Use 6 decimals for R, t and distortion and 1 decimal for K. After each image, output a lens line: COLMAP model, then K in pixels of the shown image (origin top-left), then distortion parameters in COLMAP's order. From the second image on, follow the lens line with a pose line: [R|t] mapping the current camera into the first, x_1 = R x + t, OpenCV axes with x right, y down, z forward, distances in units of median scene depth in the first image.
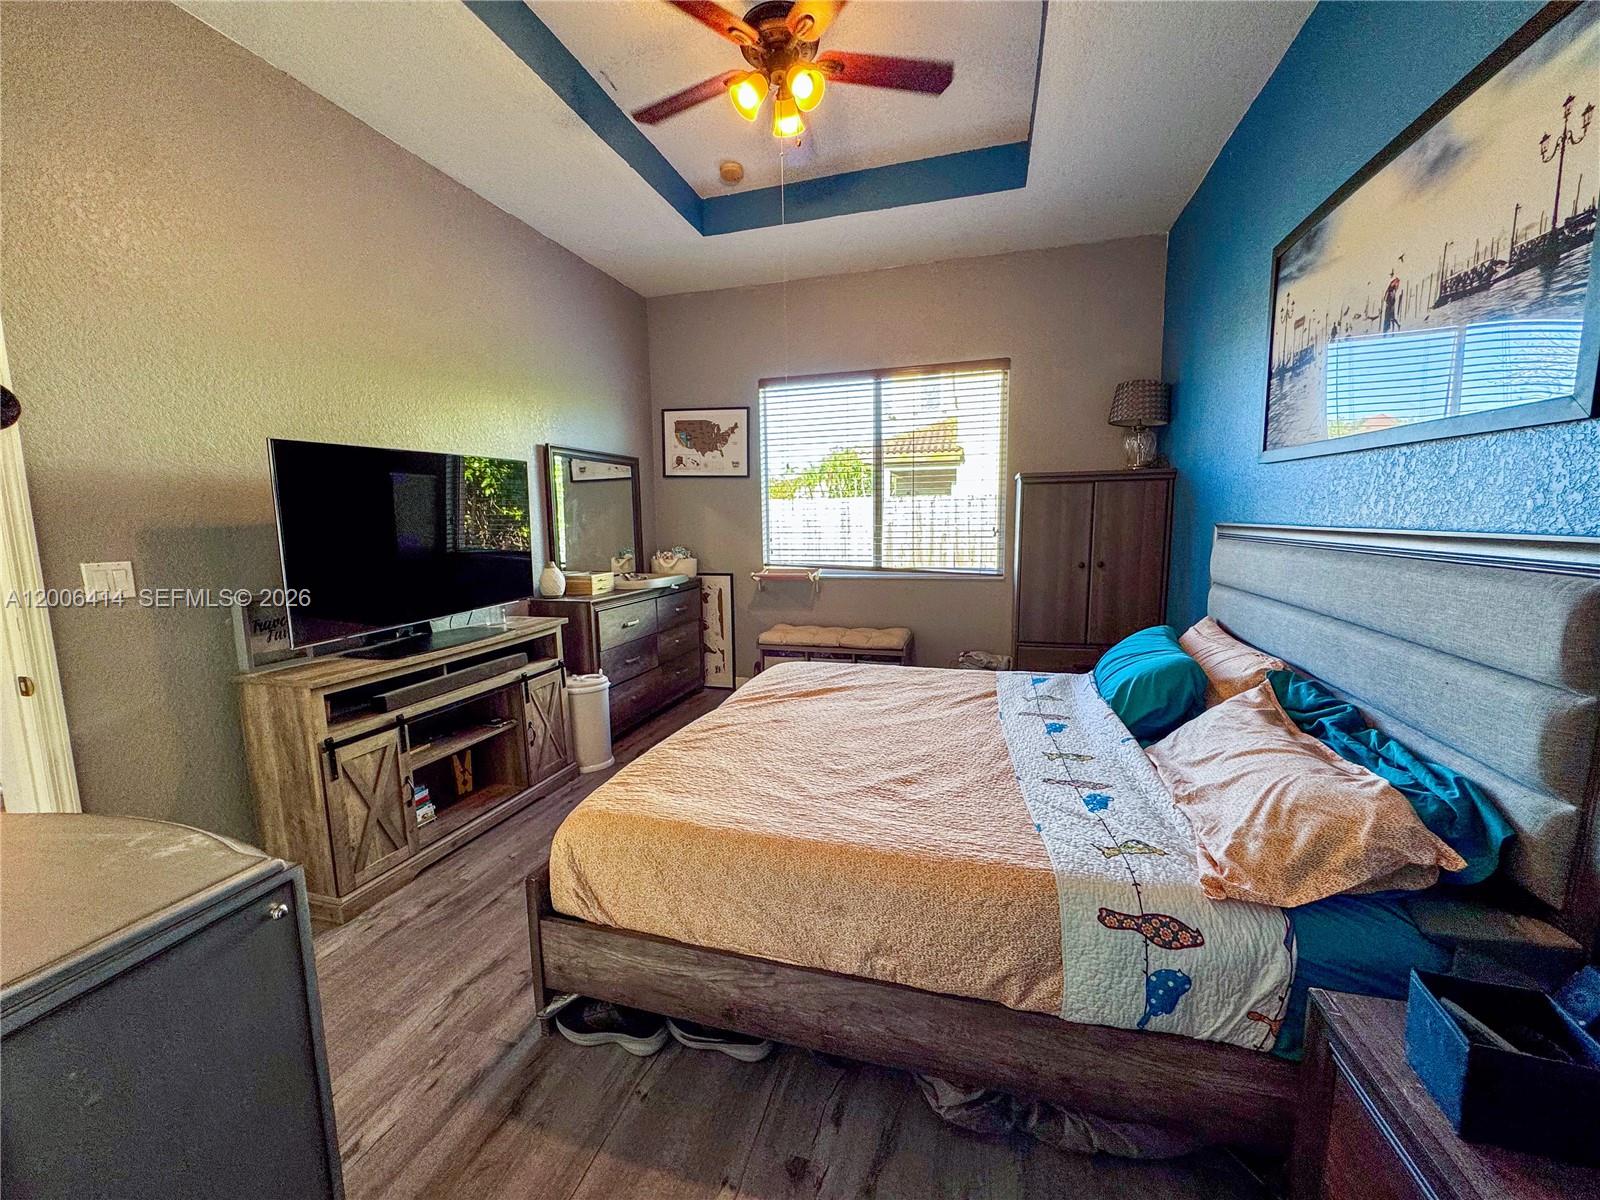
lens RADIAL K [[635.5, 0, 800.5], [0, 635.5, 596.9], [0, 0, 1]] dist [-0.002570, -0.000079]
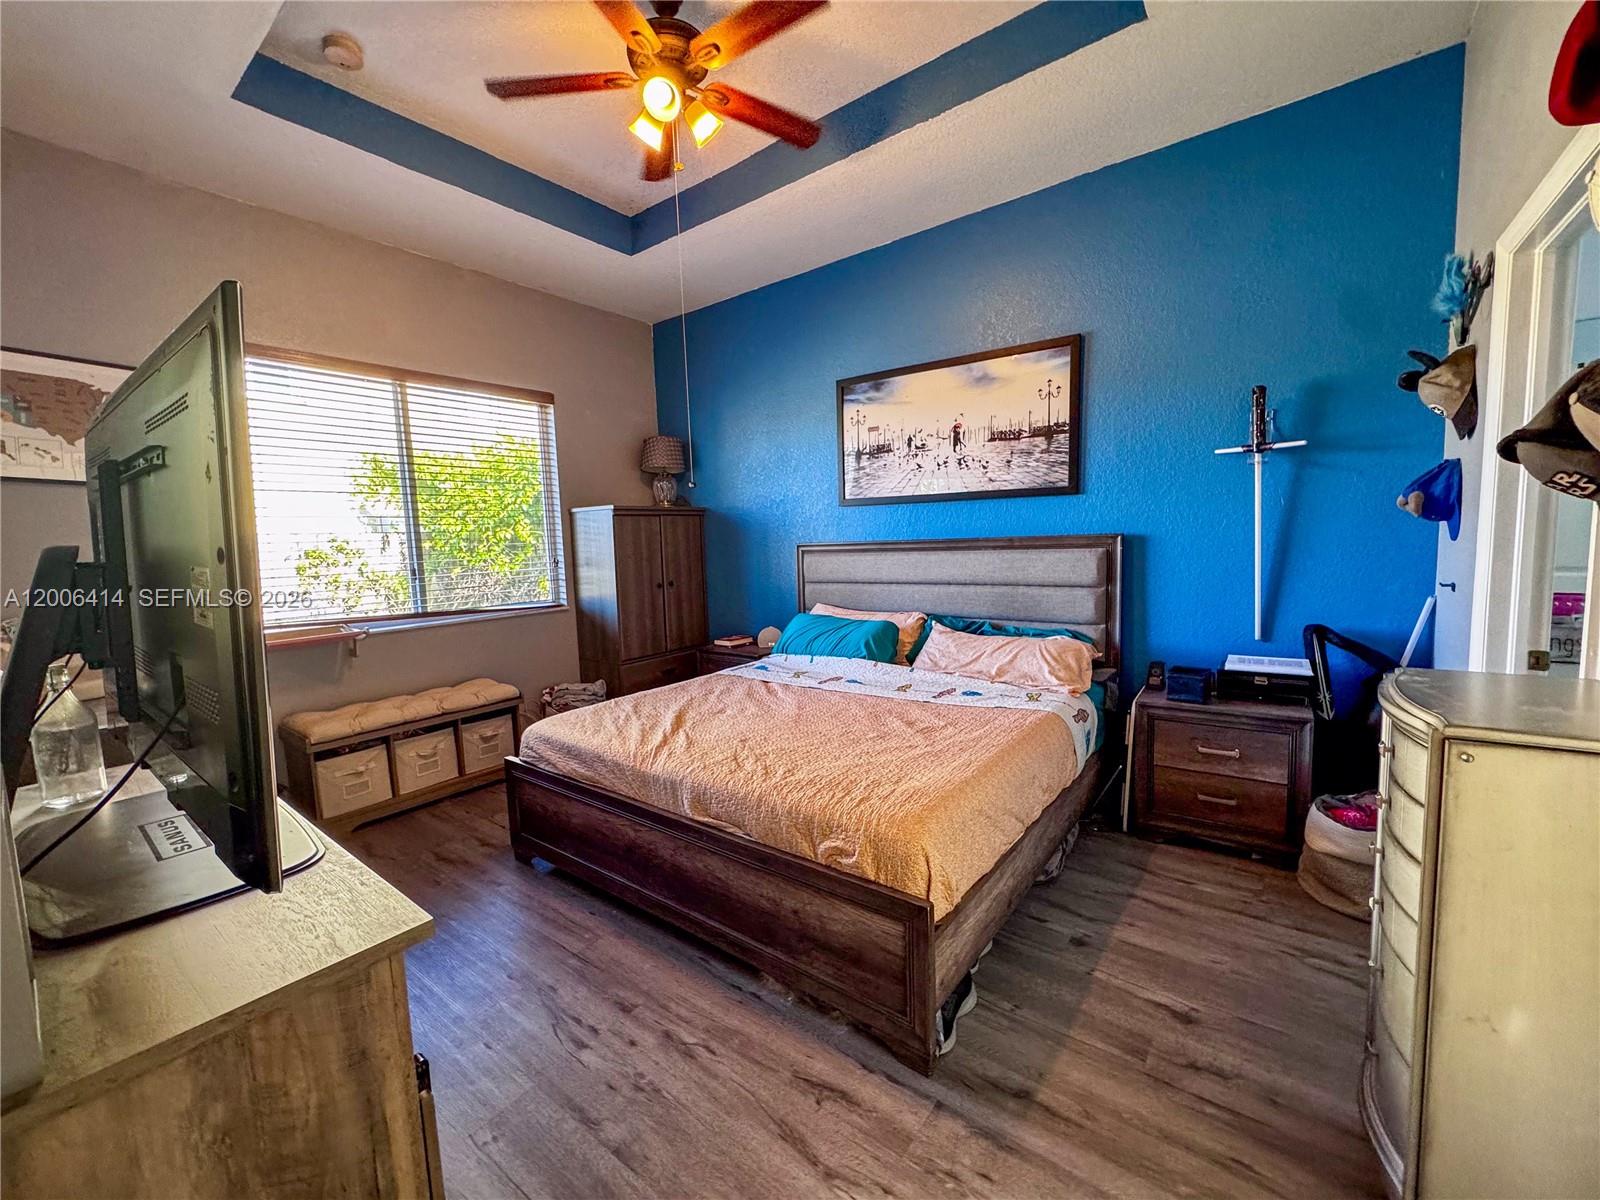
lens RADIAL K [[635.5, 0, 801.2], [0, 635.5, 594.3], [0, 0, 1]] dist [-0.002570, -0.000079]
pose [[0.366313, -0.078648, 0.927162, -1.116772], [0.146239, 0.988905, 0.026107, -0.051473], [-0.918928, 0.126024, 0.373750, 0.645579]]
